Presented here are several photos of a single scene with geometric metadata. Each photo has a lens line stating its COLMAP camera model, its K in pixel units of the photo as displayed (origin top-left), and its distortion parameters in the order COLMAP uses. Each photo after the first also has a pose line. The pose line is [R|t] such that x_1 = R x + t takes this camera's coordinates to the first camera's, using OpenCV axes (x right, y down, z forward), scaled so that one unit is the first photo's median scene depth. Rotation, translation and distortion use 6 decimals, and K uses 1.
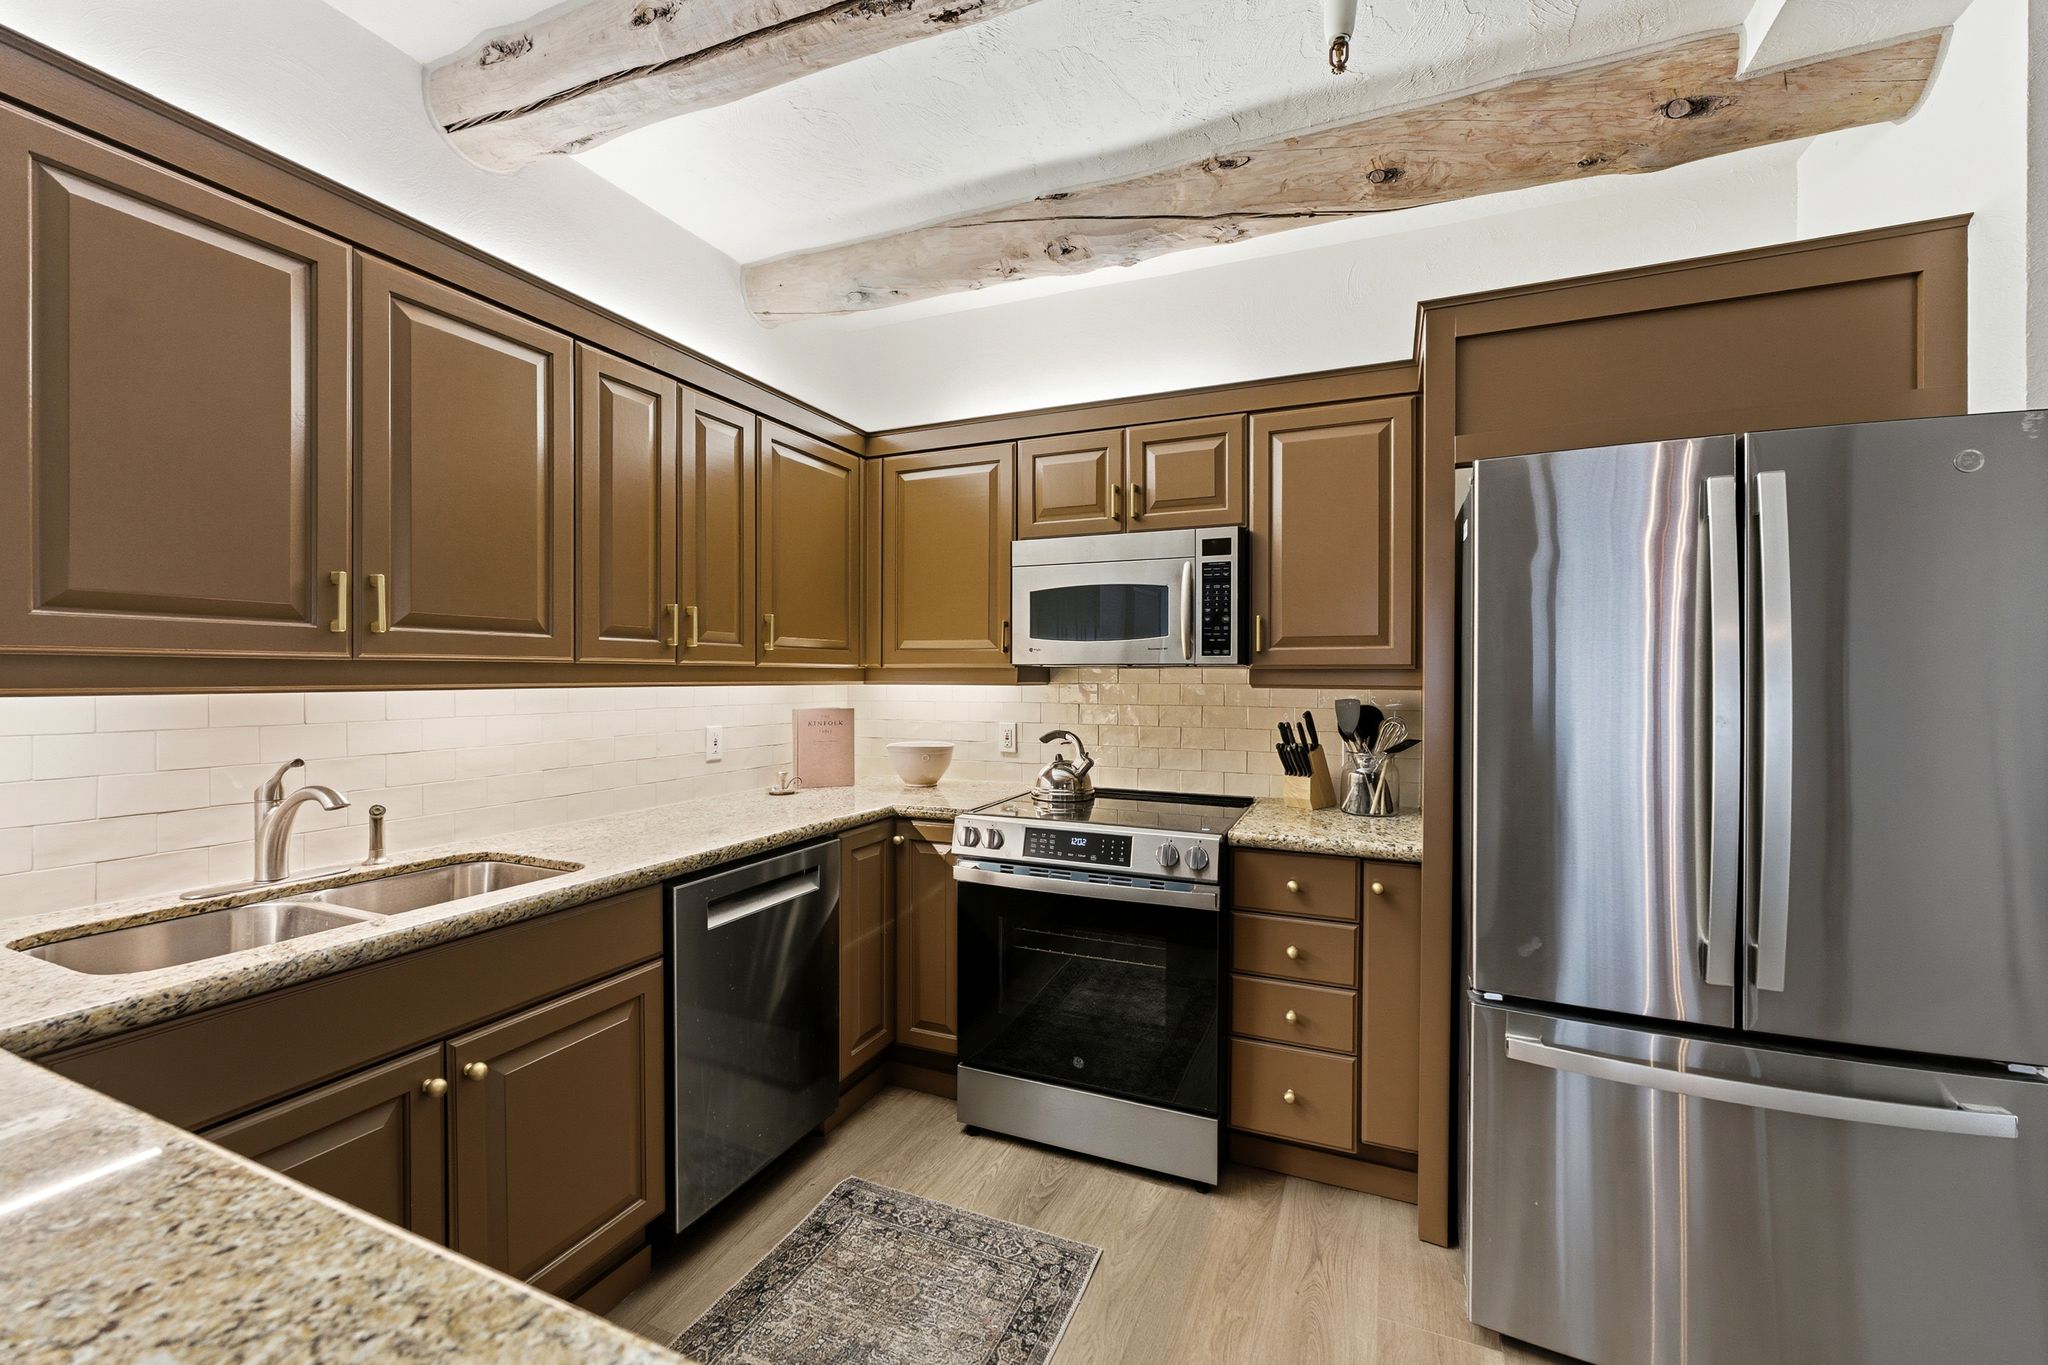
lens RADIAL K [[811.4, 0, 1024.0], [0, 811.4, 682.5], [0, 0, 1]] dist [0.004053, 0.000303]
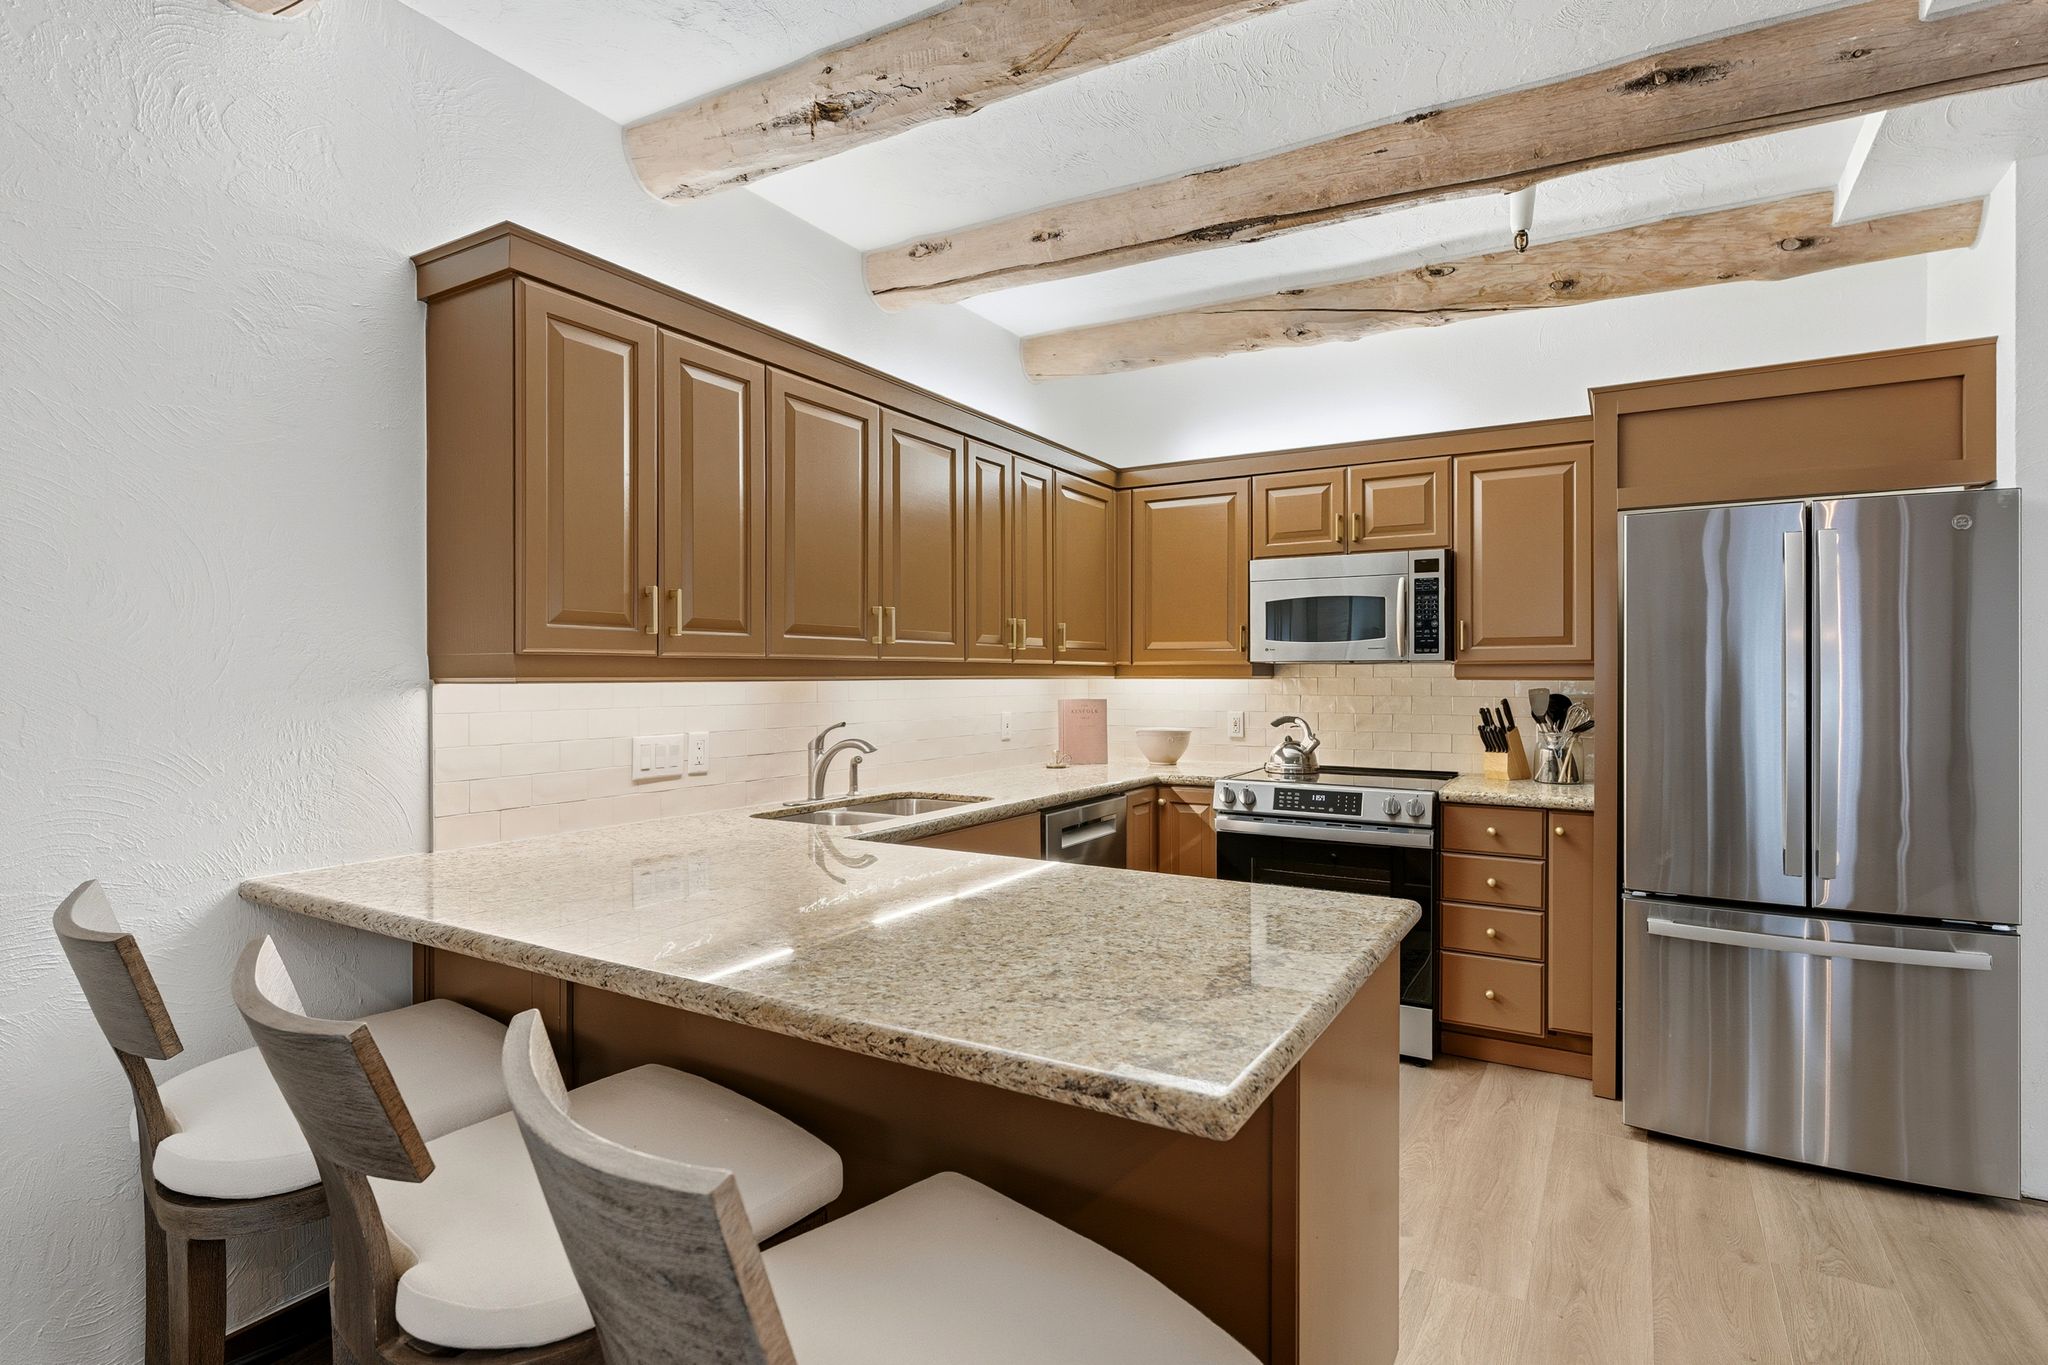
lens RADIAL K [[1001.9, 0, 1024.0], [0, 1001.9, 682.5], [0, 0, 1]] dist [0.002285, 0.000978]
pose [[0.992515, -0.002670, -0.122091, -0.188371], [0.002423, 0.999995, -0.002175, 0.013095], [0.122096, 0.001863, 0.992517, -0.599299]]
